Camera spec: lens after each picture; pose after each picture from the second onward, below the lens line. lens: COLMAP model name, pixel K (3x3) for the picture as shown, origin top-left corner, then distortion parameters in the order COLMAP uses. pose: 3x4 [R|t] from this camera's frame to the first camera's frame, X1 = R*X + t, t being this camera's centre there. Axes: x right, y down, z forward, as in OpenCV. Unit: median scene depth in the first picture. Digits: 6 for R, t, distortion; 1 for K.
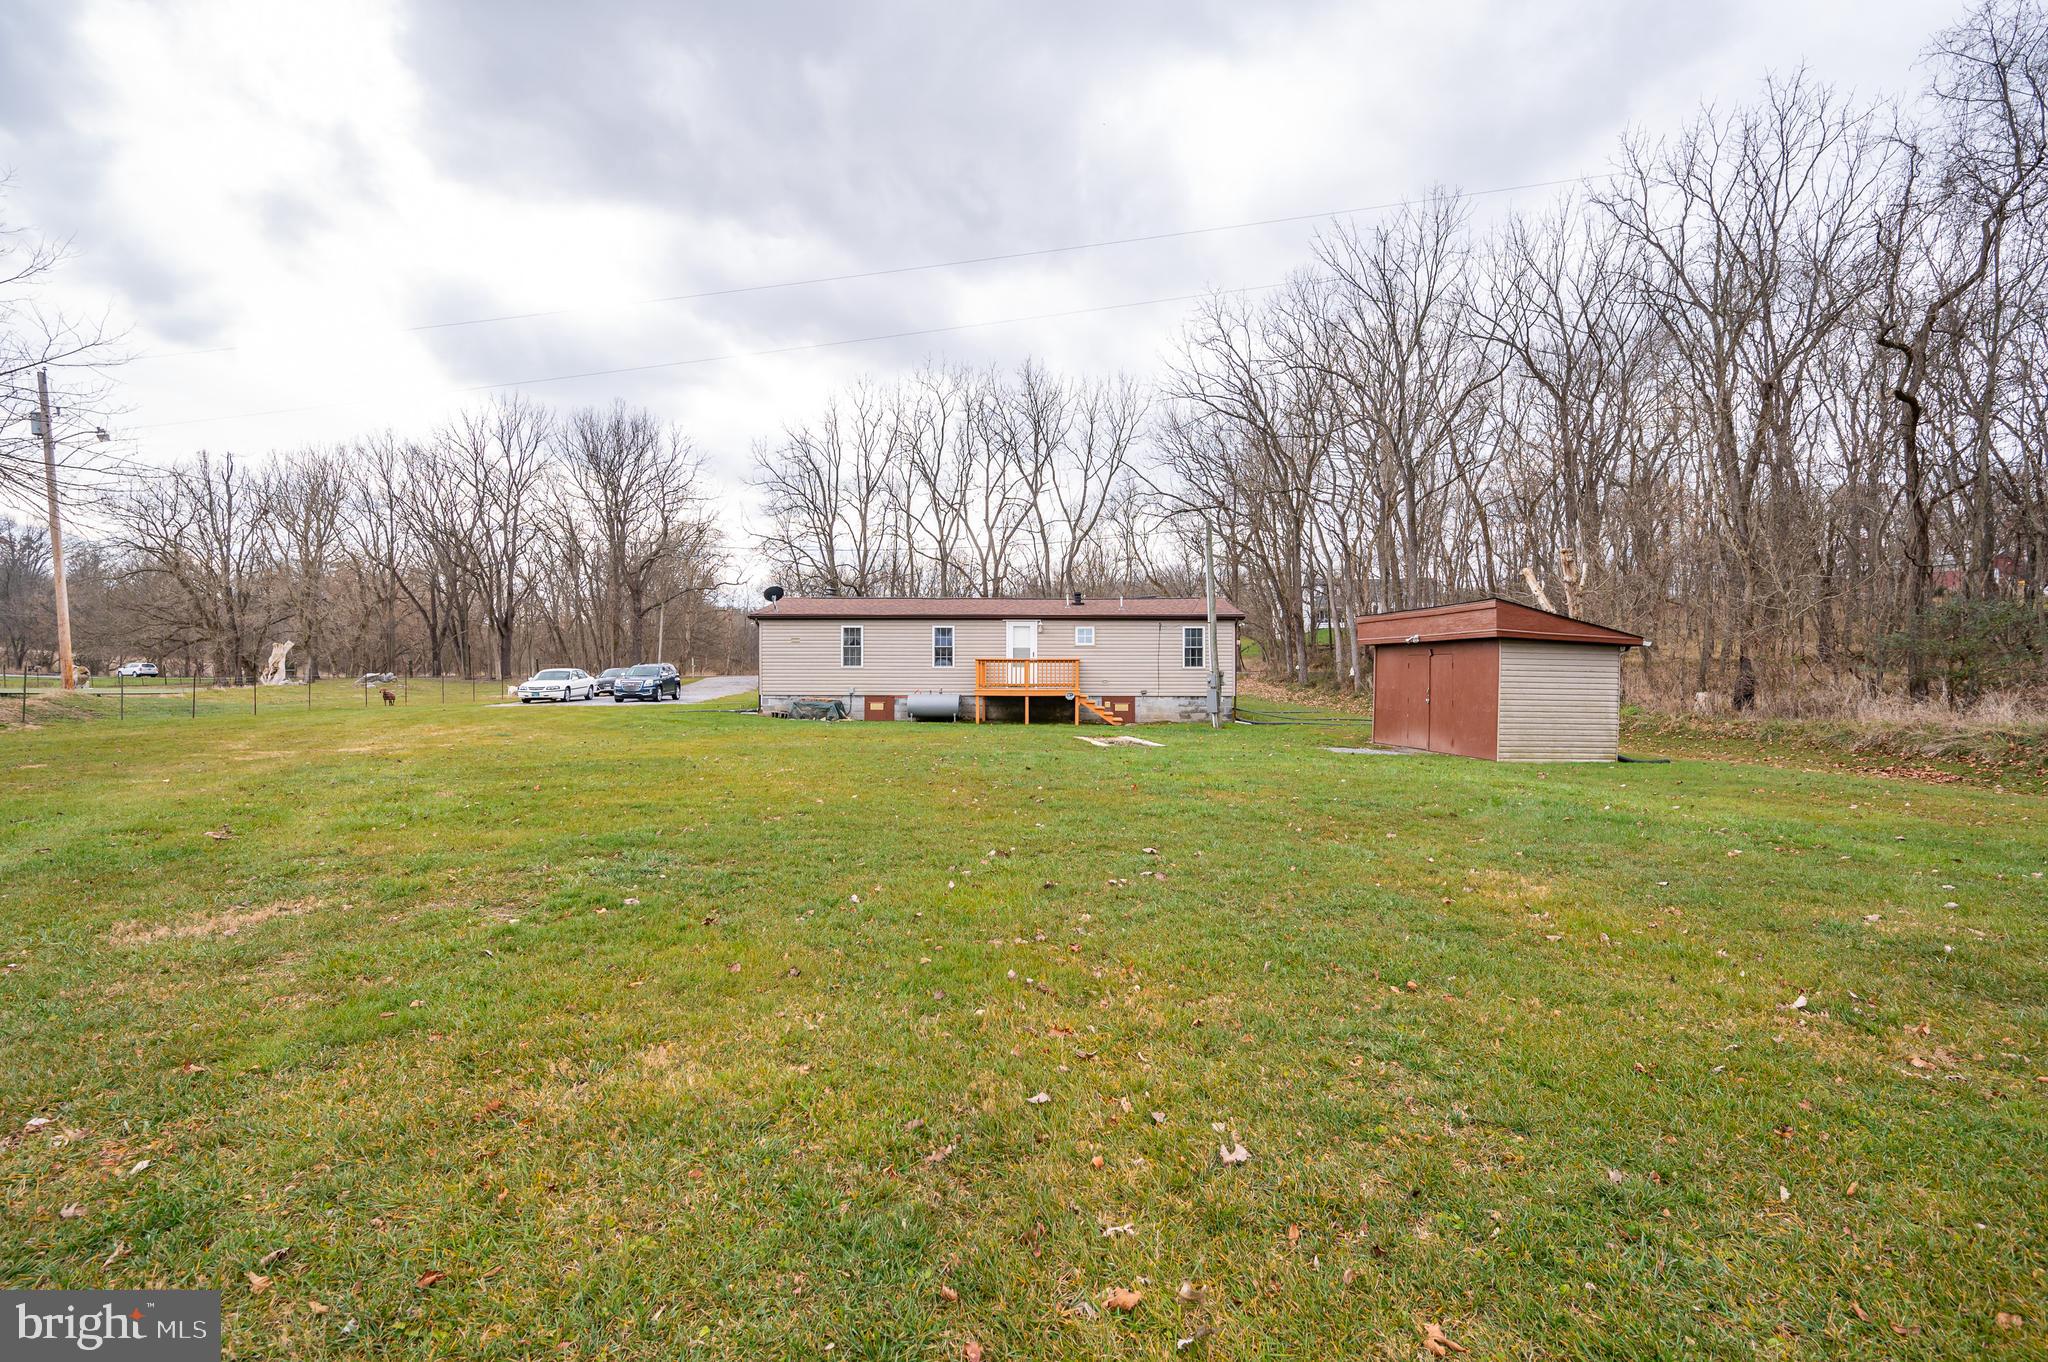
lens RADIAL K [[900.8, 0, 1024.6], [0, 900.8, 676.8], [0, 0, 1]] dist [0.006090, 0.000215]
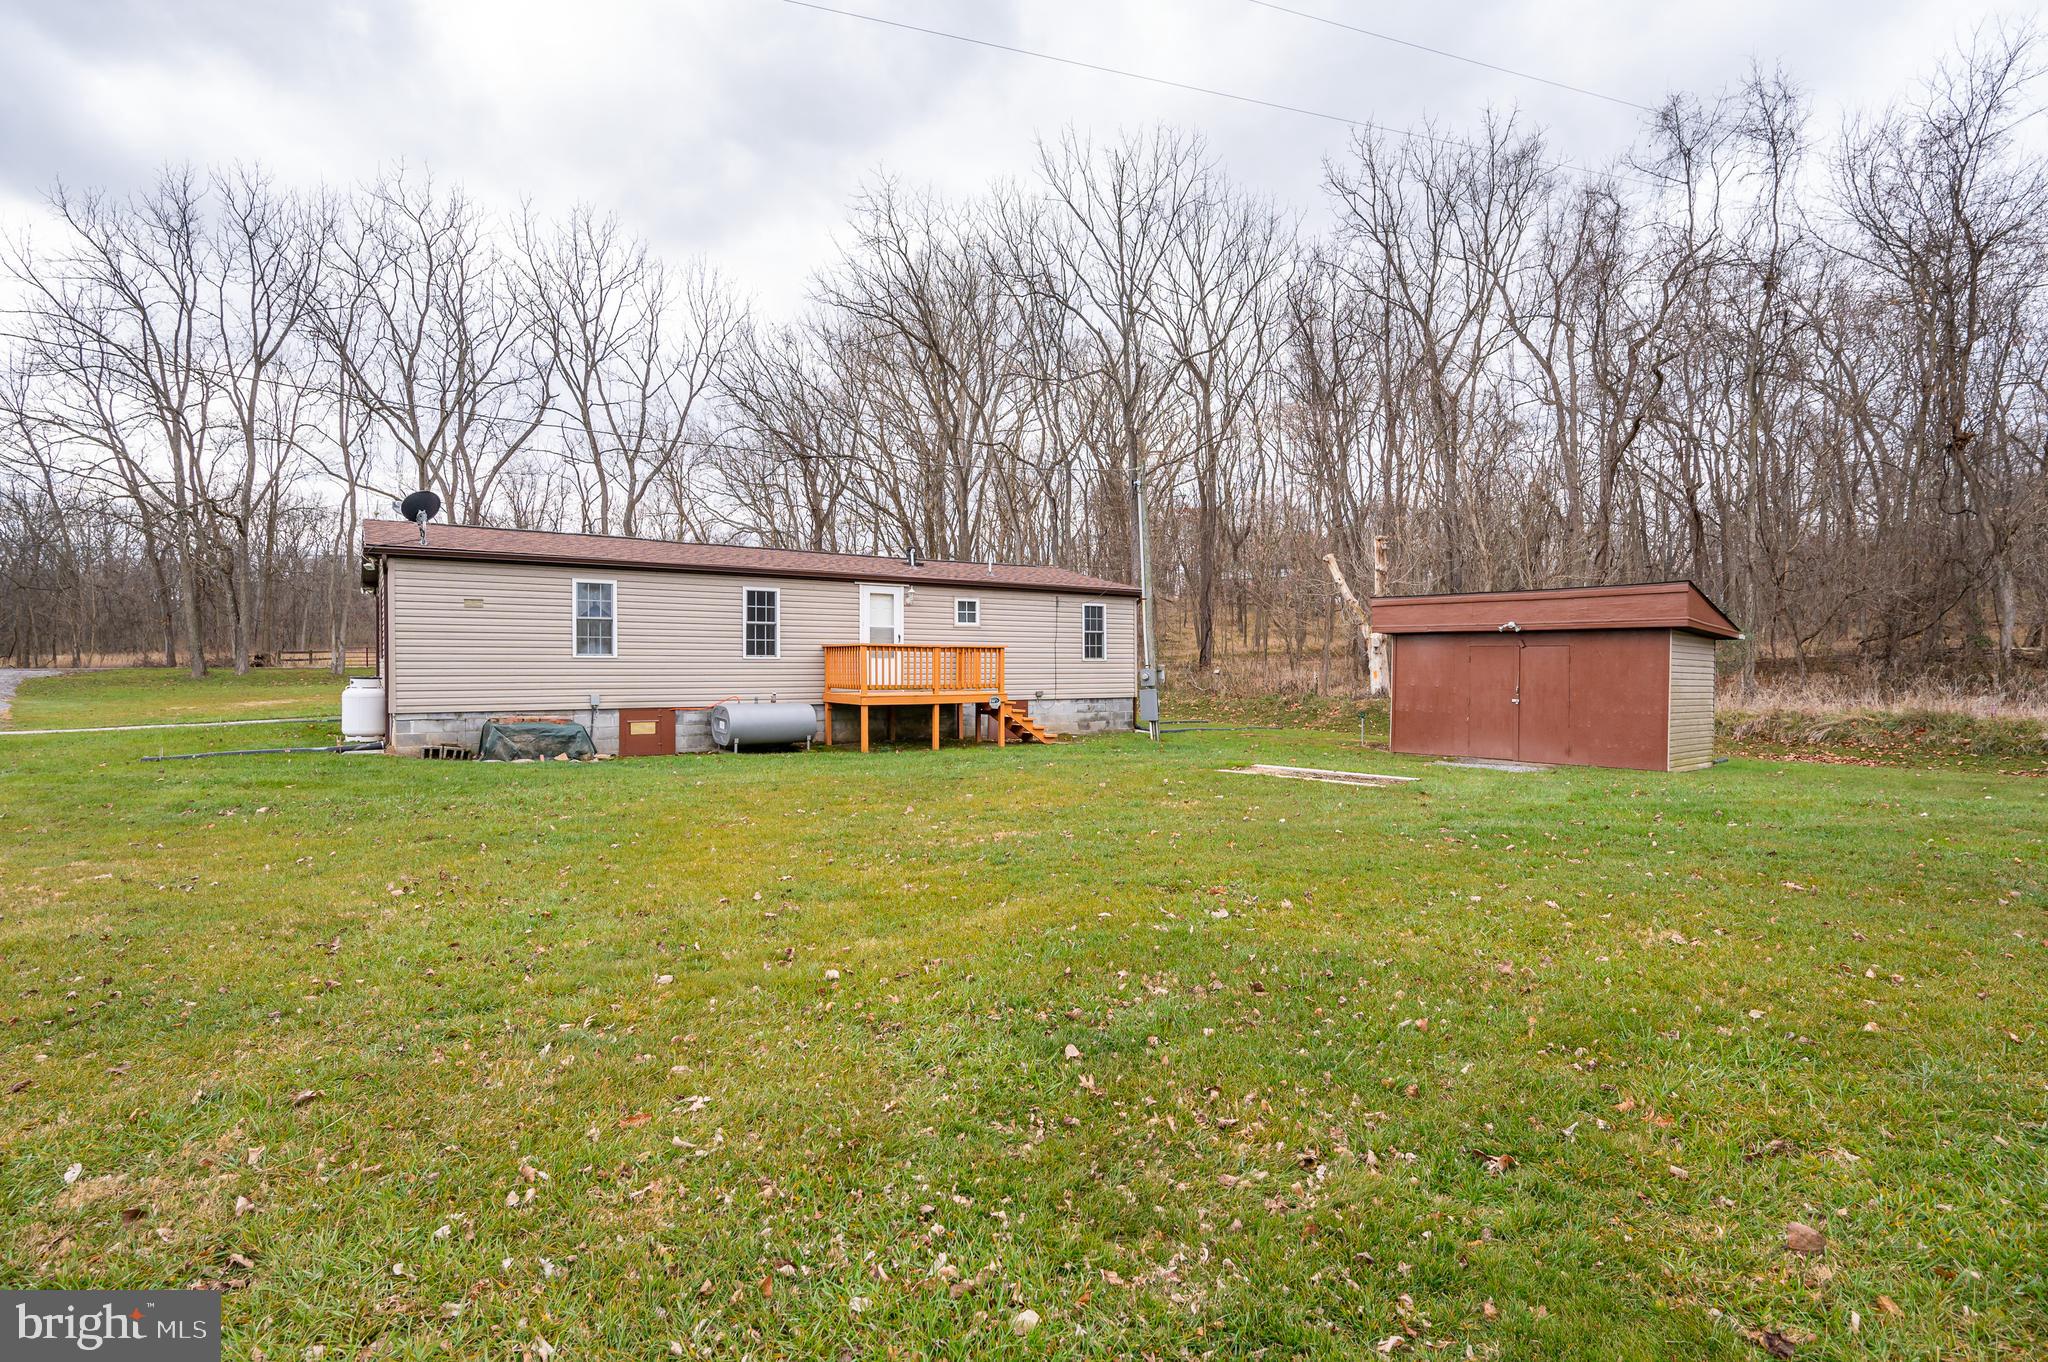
lens RADIAL K [[1014.6, 0, 1031.6], [0, 1014.6, 674.3], [0, 0, 1]] dist [0.003955, 0.000008]
pose [[0.809121, -0.005675, 0.587615, -0.337419], [0.003626, 0.999983, 0.004666, -0.002312], [-0.587631, -0.001644, 0.809127, 0.360973]]
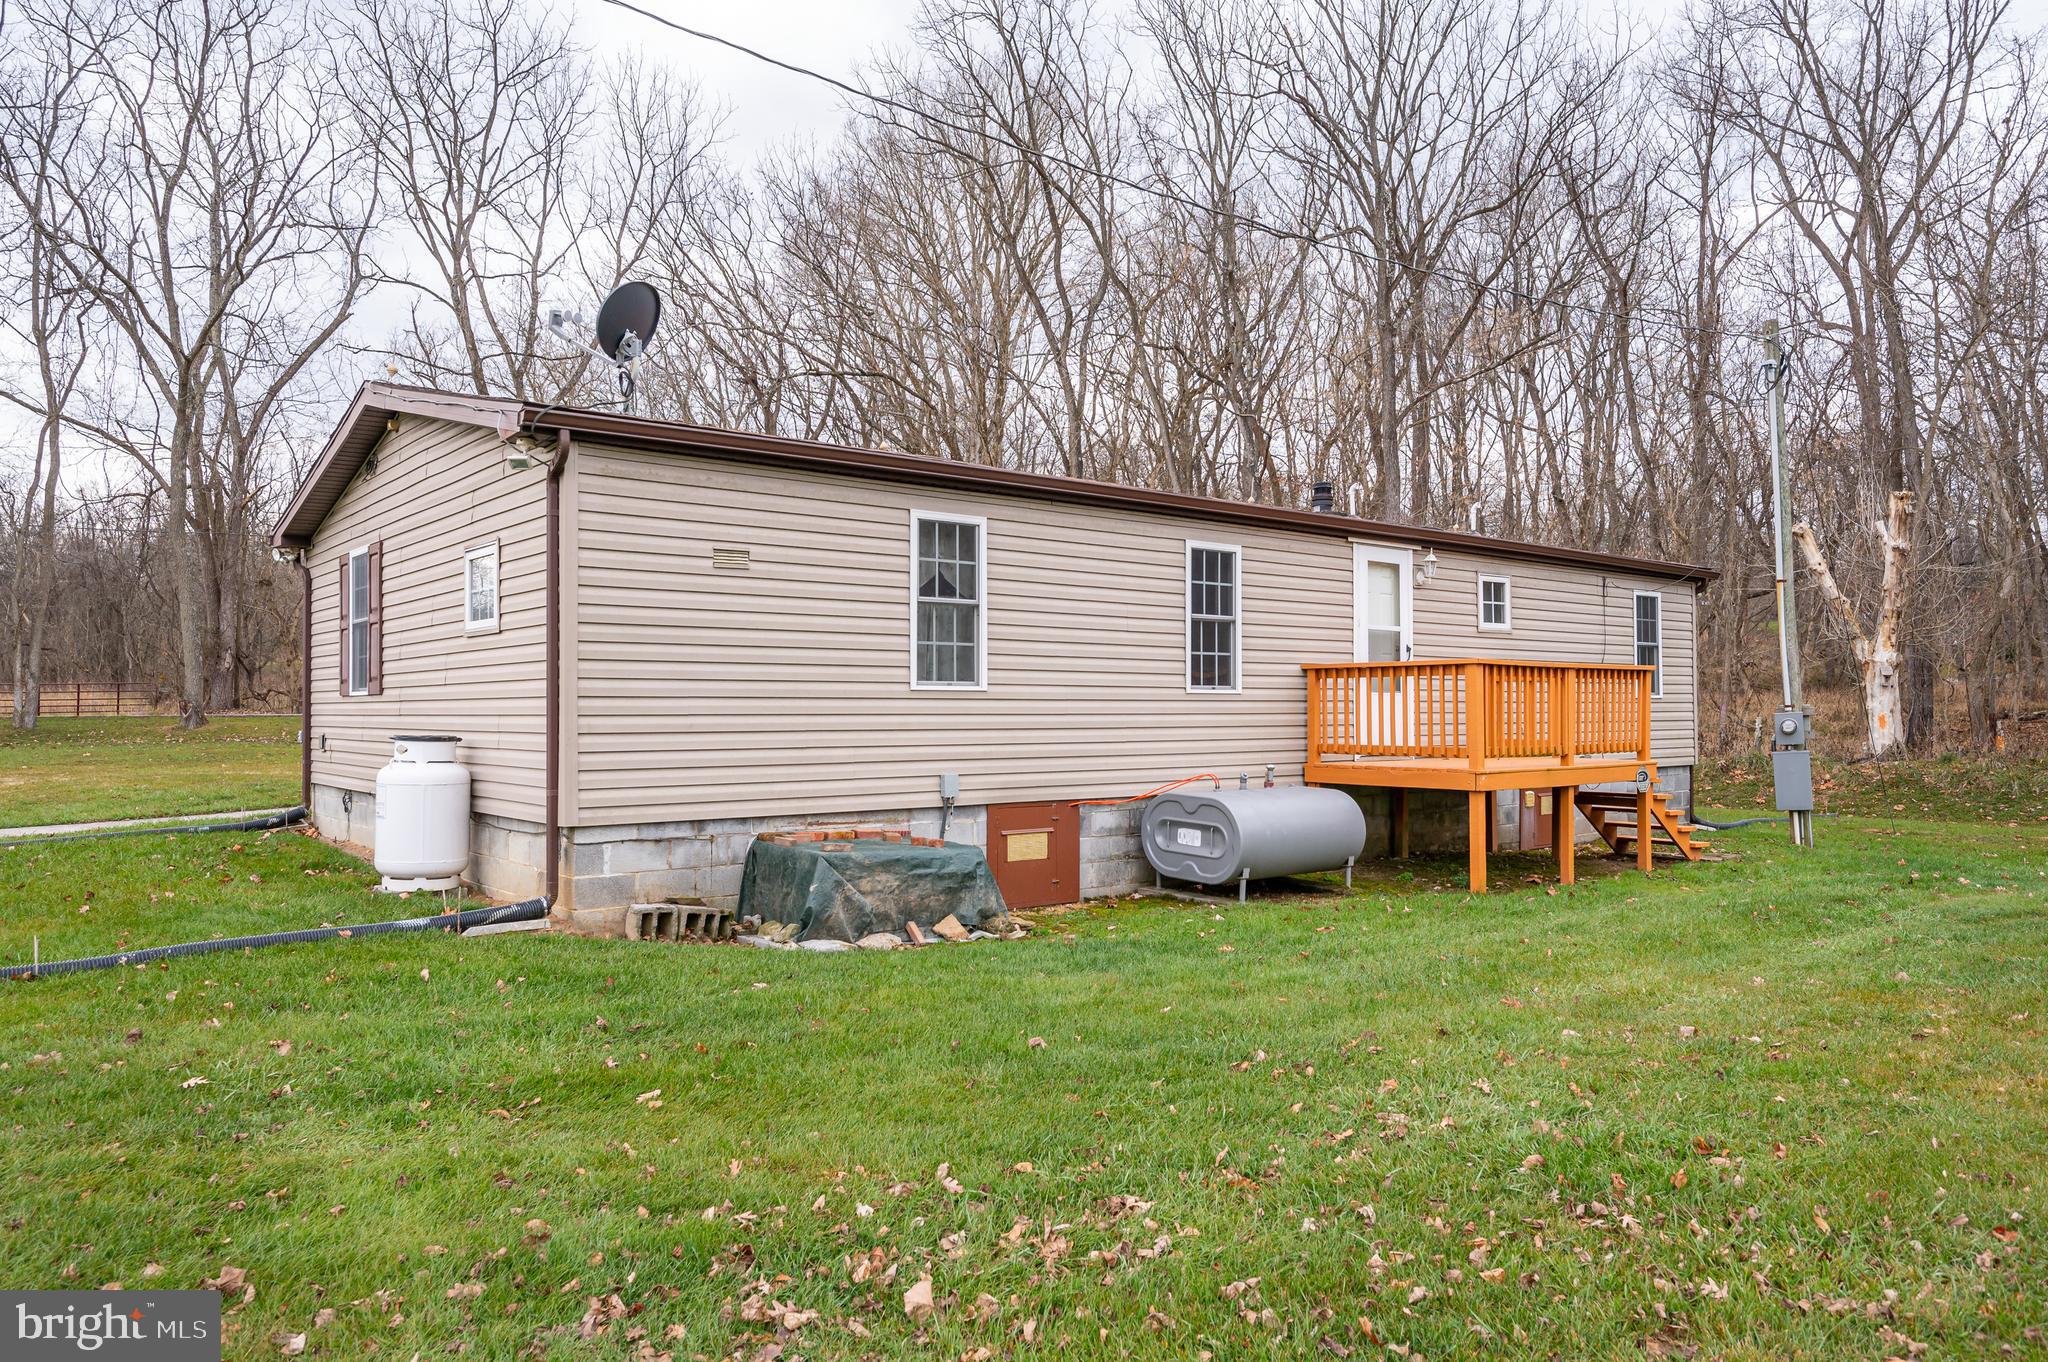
lens RADIAL K [[1396.3, 0, 1021.8], [0, 1396.3, 678.5], [0, 0, 1]] dist [0.005764, -0.001424]
pose [[0.759302, 0.011847, 0.650630, -0.417311], [0.006338, 0.999652, -0.025598, -0.003777], [-0.650707, 0.023561, 0.758963, 0.711680]]
